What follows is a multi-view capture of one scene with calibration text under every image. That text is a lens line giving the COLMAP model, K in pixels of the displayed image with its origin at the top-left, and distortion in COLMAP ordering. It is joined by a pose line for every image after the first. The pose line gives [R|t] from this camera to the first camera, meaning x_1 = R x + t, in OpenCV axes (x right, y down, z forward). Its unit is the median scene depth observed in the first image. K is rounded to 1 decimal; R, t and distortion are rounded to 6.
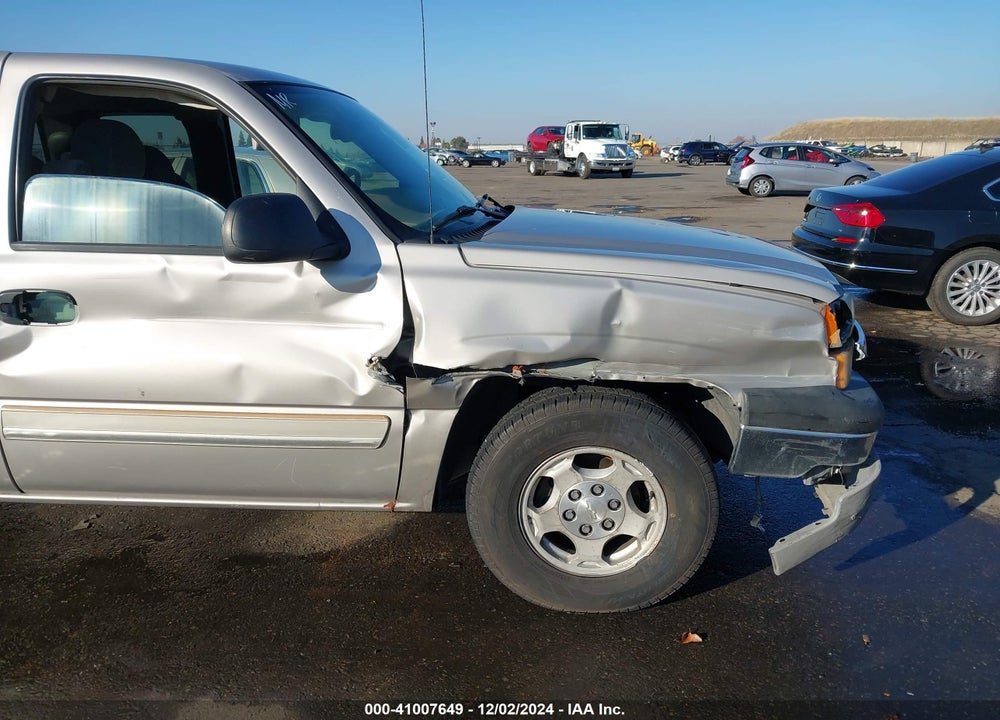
lens RADIAL K [[787.4, 0, 501.9], [0, 787.4, 362.6], [0, 0, 1]] dist [0.031071, -0.038287]
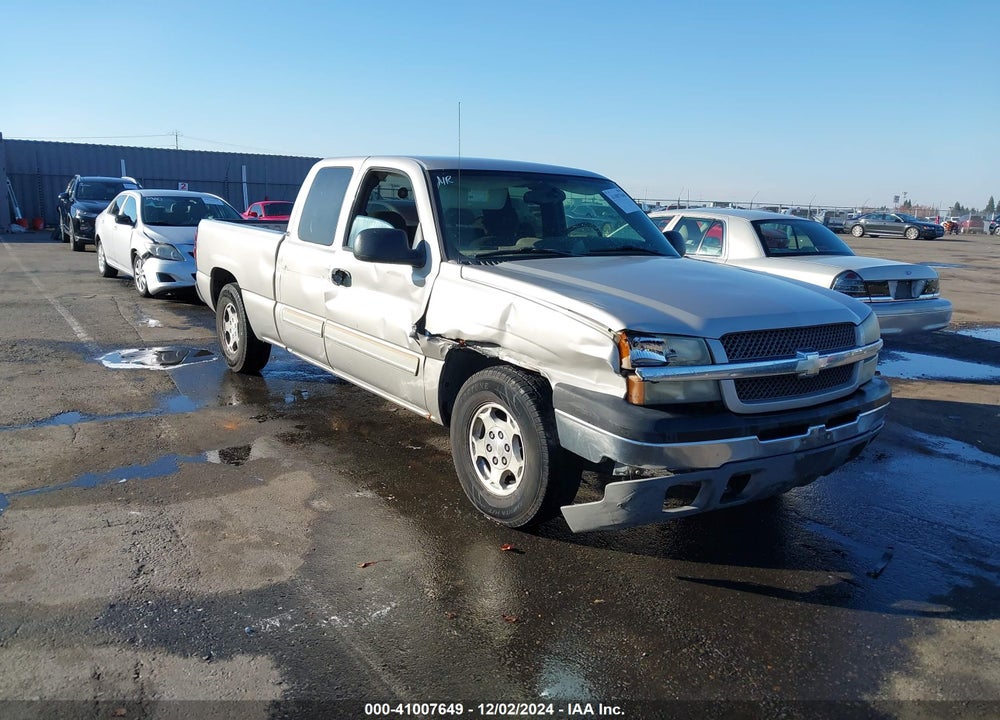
lens RADIAL K [[787.4, 0, 499.1], [0, 787.4, 354.7], [0, 0, 1]] dist [0.031071, -0.038287]
pose [[0.627938, 0.172453, -0.758916, 1.241857], [-0.235970, 0.971426, 0.025498, -0.024483], [0.741628, 0.163070, 0.650689, -0.001150]]
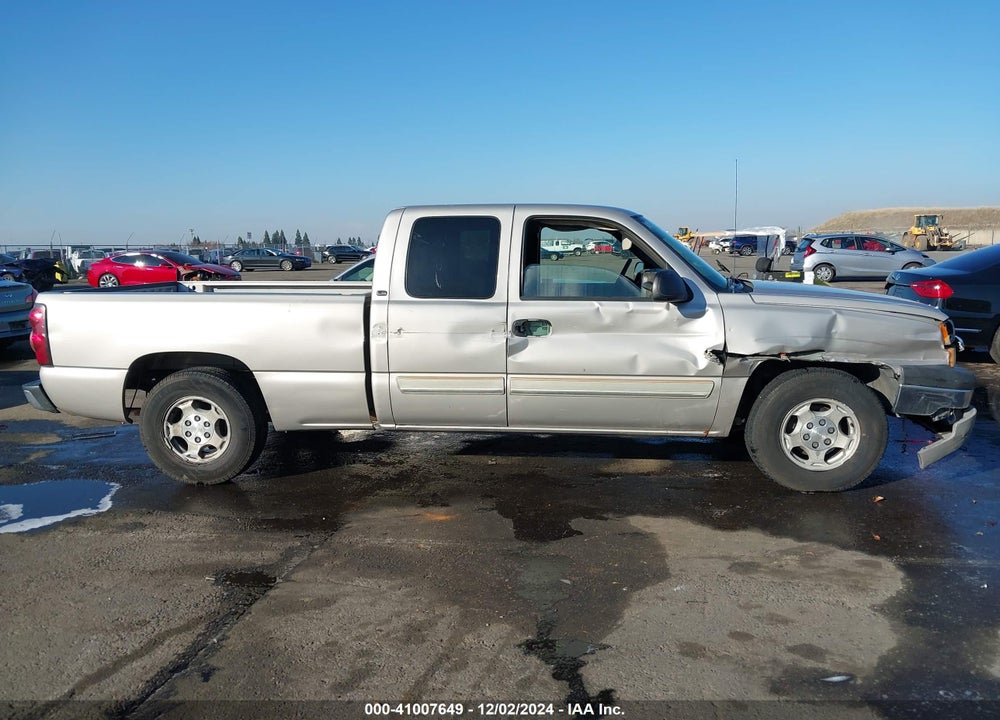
lens RADIAL K [[787.4, 0, 501.5], [0, 787.4, 349.3], [0, 0, 1]] dist [0.031071, -0.038287]
pose [[0.998376, -0.007441, -0.056472, -0.541695], [0.000038, 0.991519, -0.129966, 0.237092], [0.056960, 0.129752, 0.989909, -0.948514]]
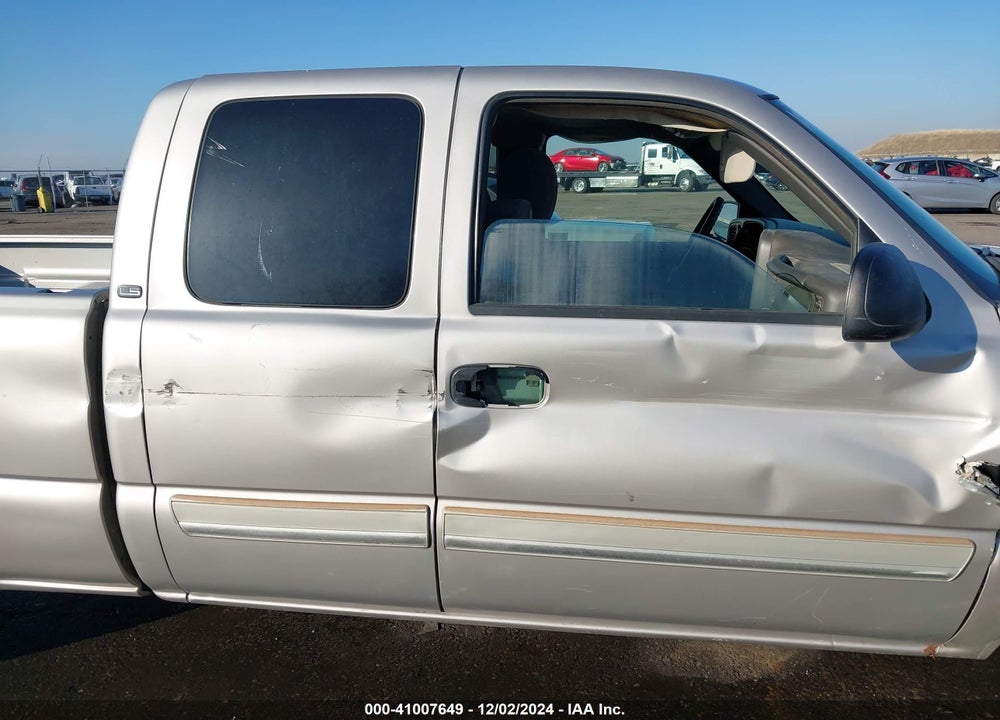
lens RADIAL K [[787.4, 0, 501.2], [0, 787.4, 359.3], [0, 0, 1]] dist [0.031071, -0.038287]
pose [[0.995785, 0.006656, -0.091479, -0.503692], [-0.009146, 0.999598, -0.026827, -0.073854], [0.091264, 0.027551, 0.995446, 0.215057]]
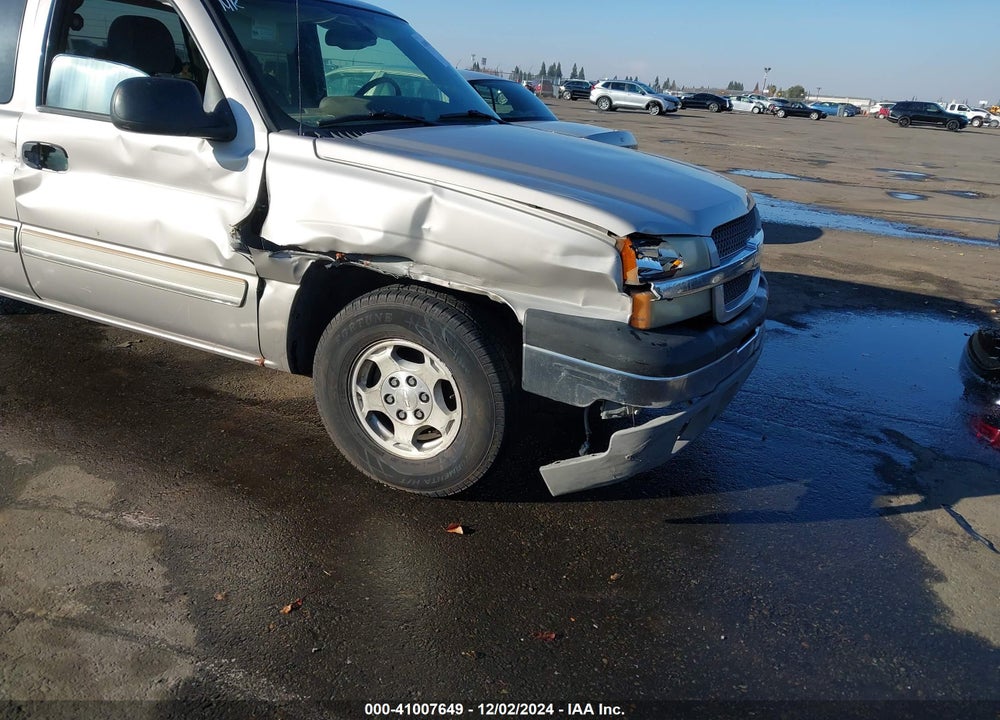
lens RADIAL K [[787.4, 0, 504.0], [0, 787.4, 381.2], [0, 0, 1]] dist [0.031071, -0.038287]
pose [[0.922961, 0.199963, -0.328874, 0.609626], [-0.169752, 0.978341, 0.118458, 0.009191], [0.345439, -0.053505, 0.936915, 0.011707]]
